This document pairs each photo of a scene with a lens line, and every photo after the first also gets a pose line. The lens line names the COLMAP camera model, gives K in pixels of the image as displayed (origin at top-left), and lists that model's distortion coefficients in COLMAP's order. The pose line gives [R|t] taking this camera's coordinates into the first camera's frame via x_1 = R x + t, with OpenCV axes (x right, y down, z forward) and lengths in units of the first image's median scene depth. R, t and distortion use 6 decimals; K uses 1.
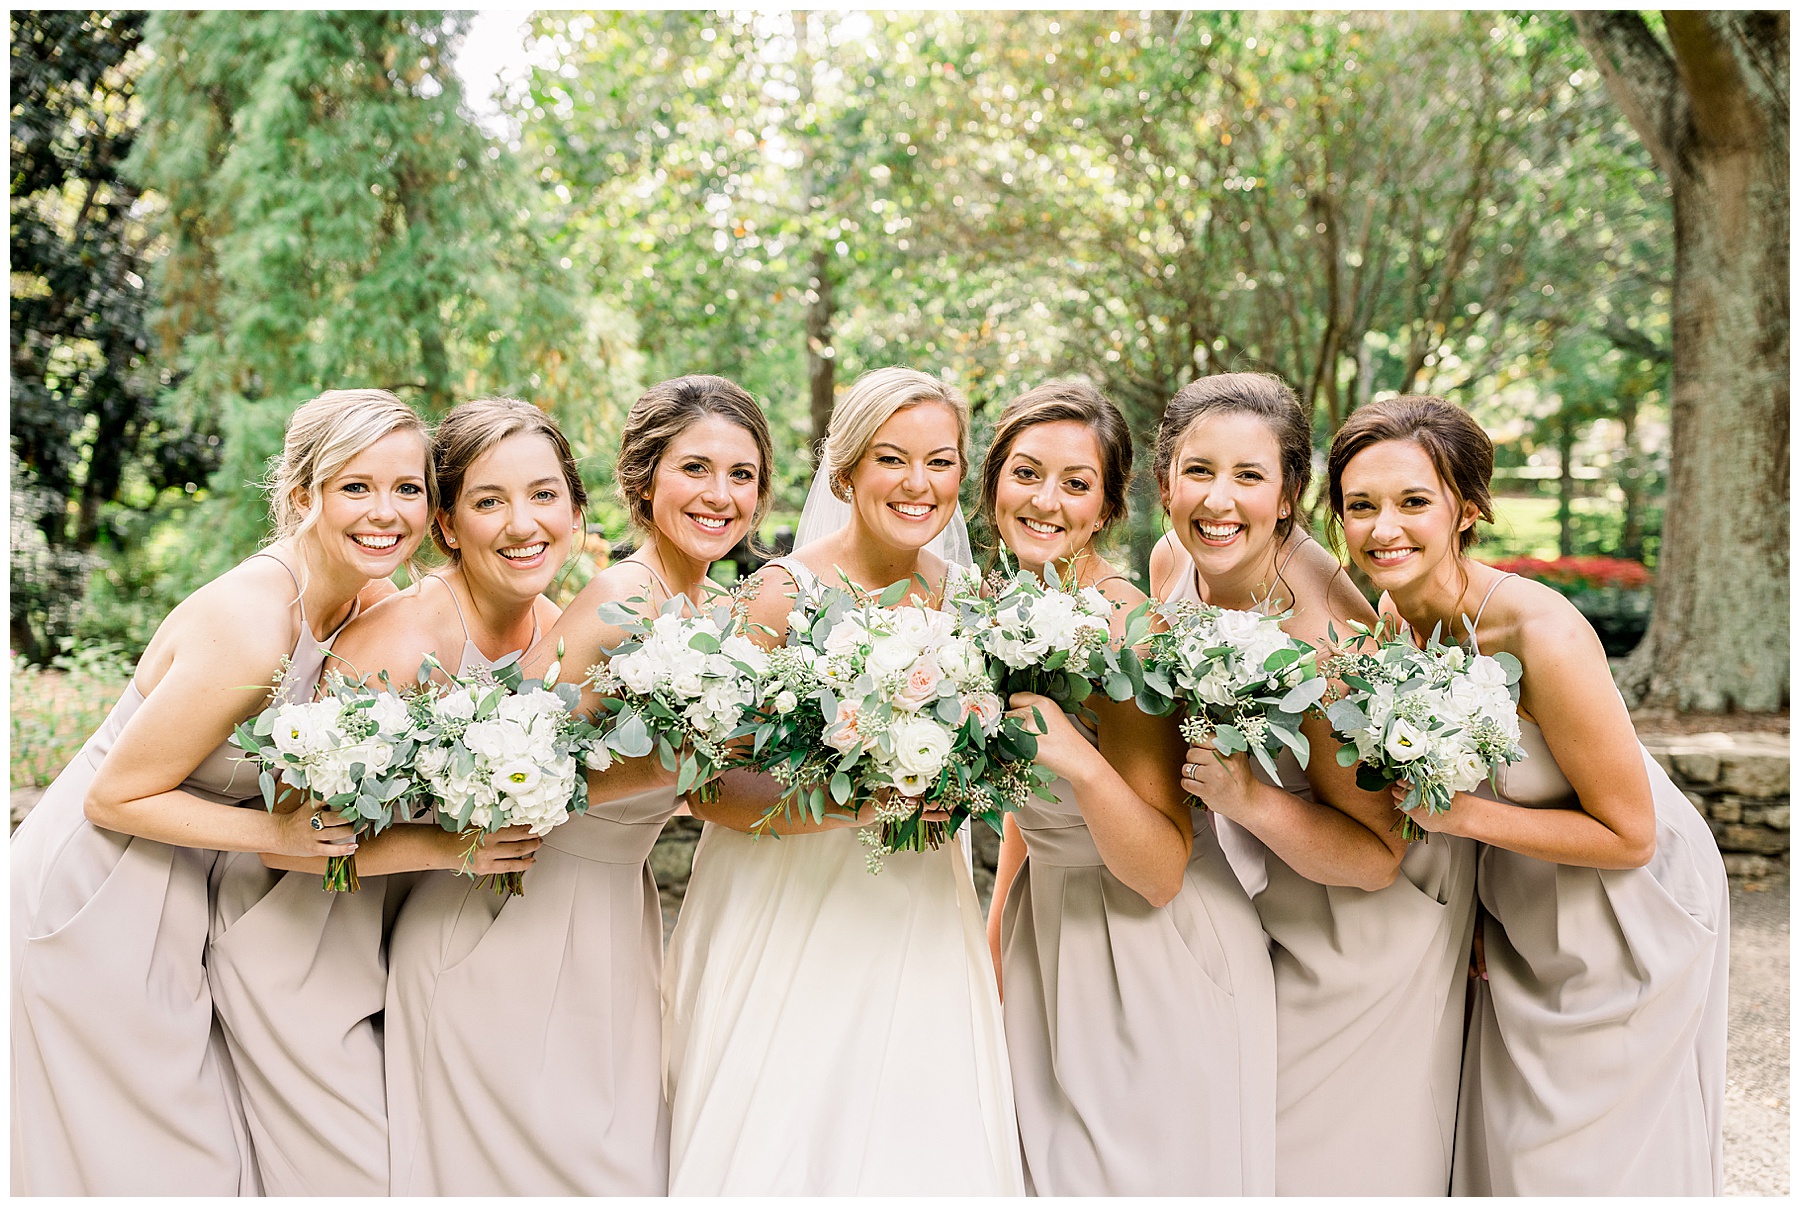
lens RADIAL K [[1824.6, 0, 889.8], [0, 1824.6, 623.4], [0, 0, 1]] dist [0.003296, 0.000000]
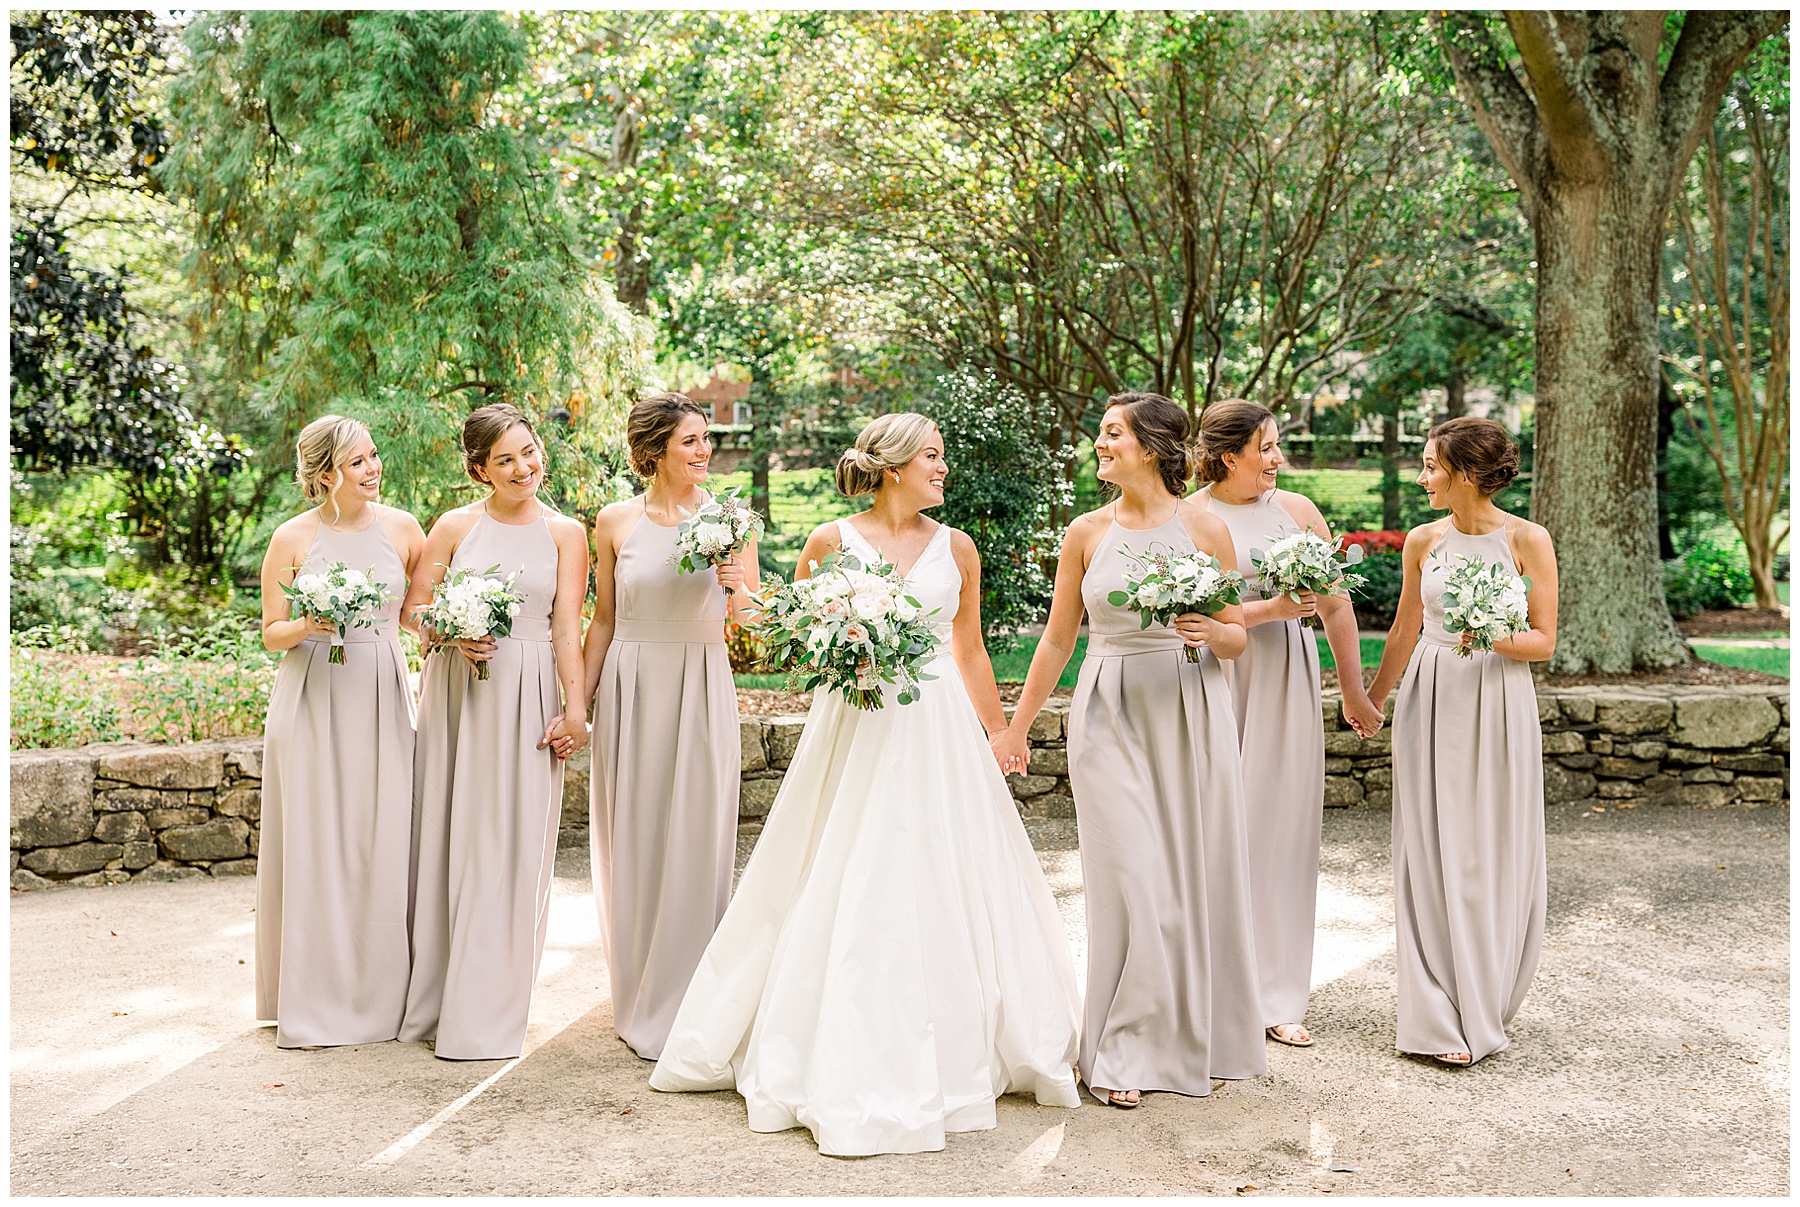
lens RADIAL K [[2100.5, 0, 924.1], [0, 2100.5, 502.1], [0, 0, 1]] dist [0.007409, 0.000000]
pose [[0.990303, 0.004524, 0.138852, -0.136549], [0.002188, 0.998838, -0.048151, 0.003474], [-0.138909, 0.047988, 0.989142, -0.247897]]
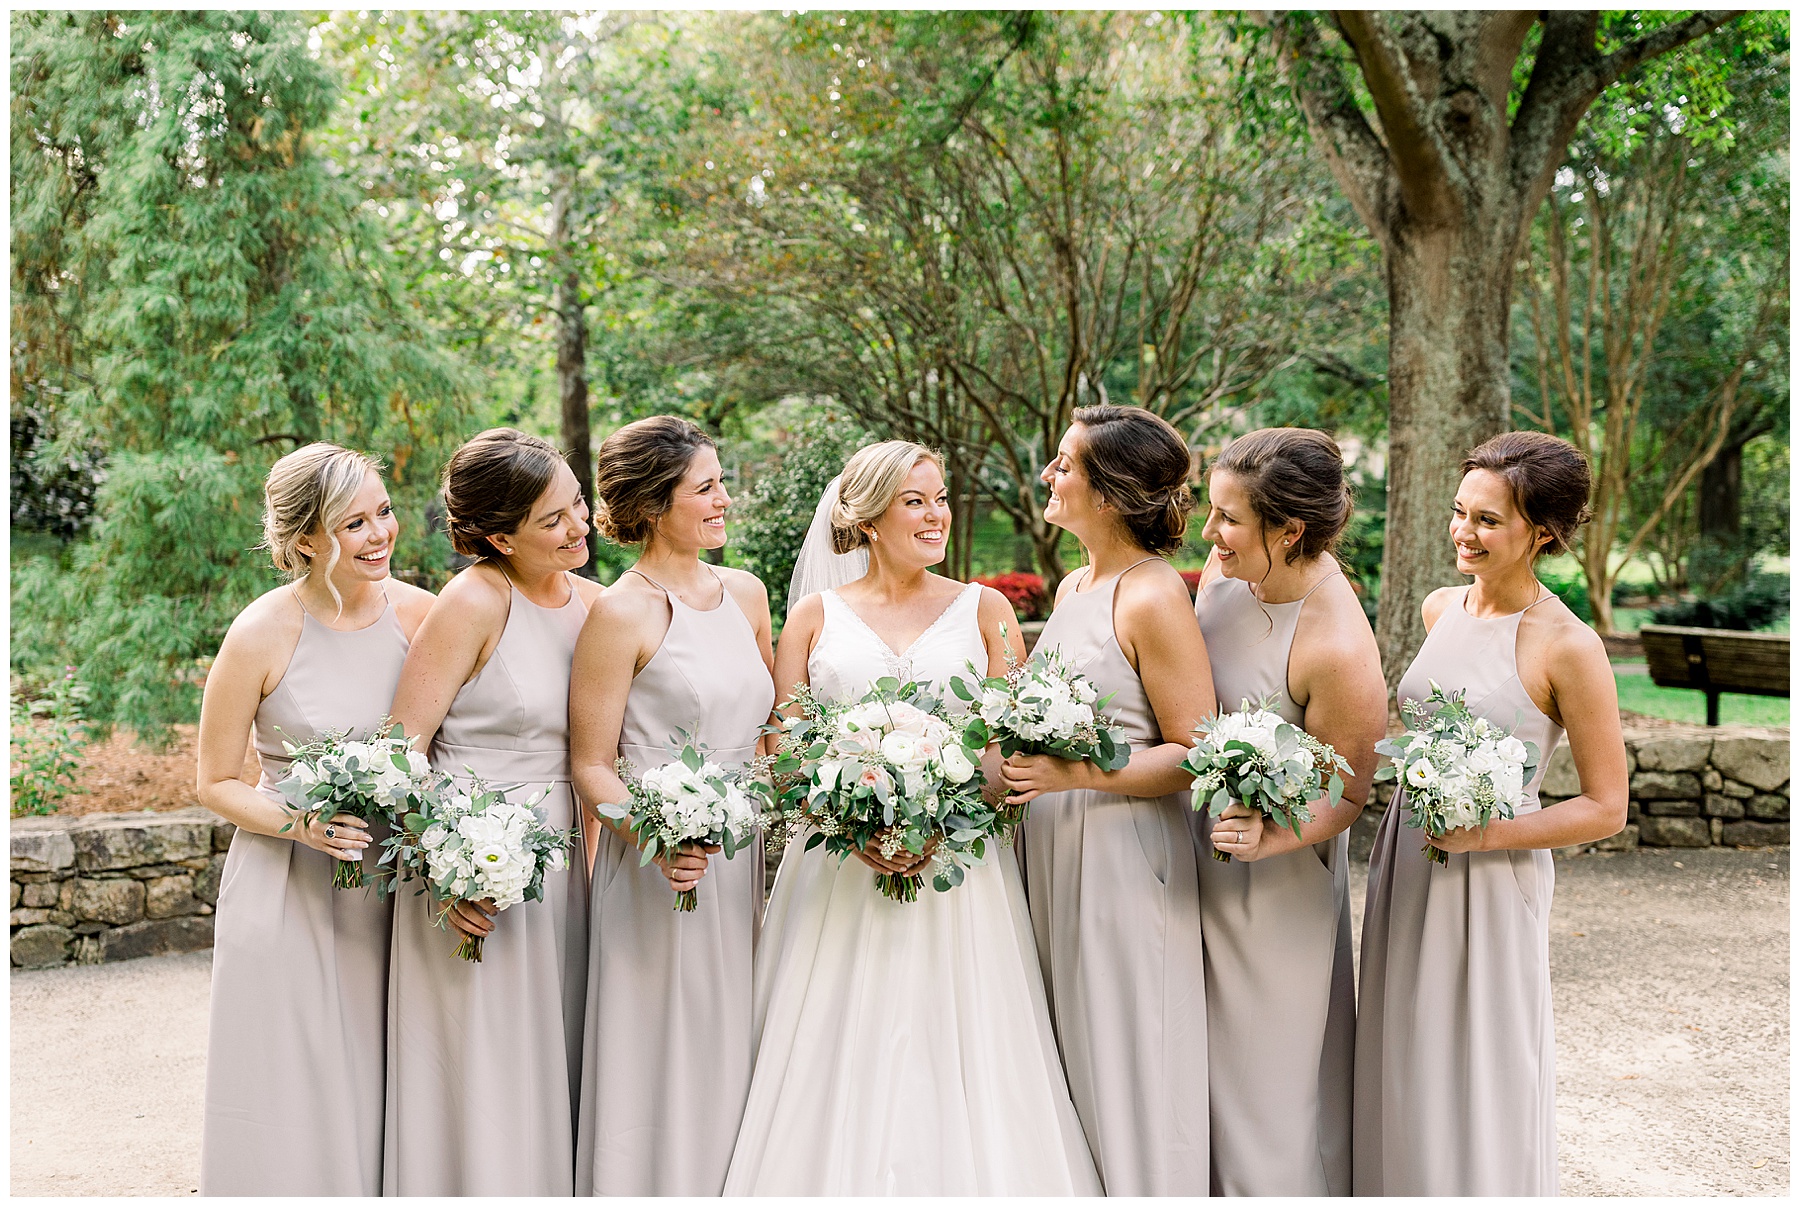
lens RADIAL K [[1824.6, 0, 919.8], [0, 1824.6, 614.8], [0, 0, 1]] dist [0.003296, 0.000000]
pose [[0.986186, -0.015667, 0.164897, -0.059477], [0.017429, 0.999805, -0.009247, -0.008063], [-0.164720, 0.011993, 0.986267, -0.091068]]
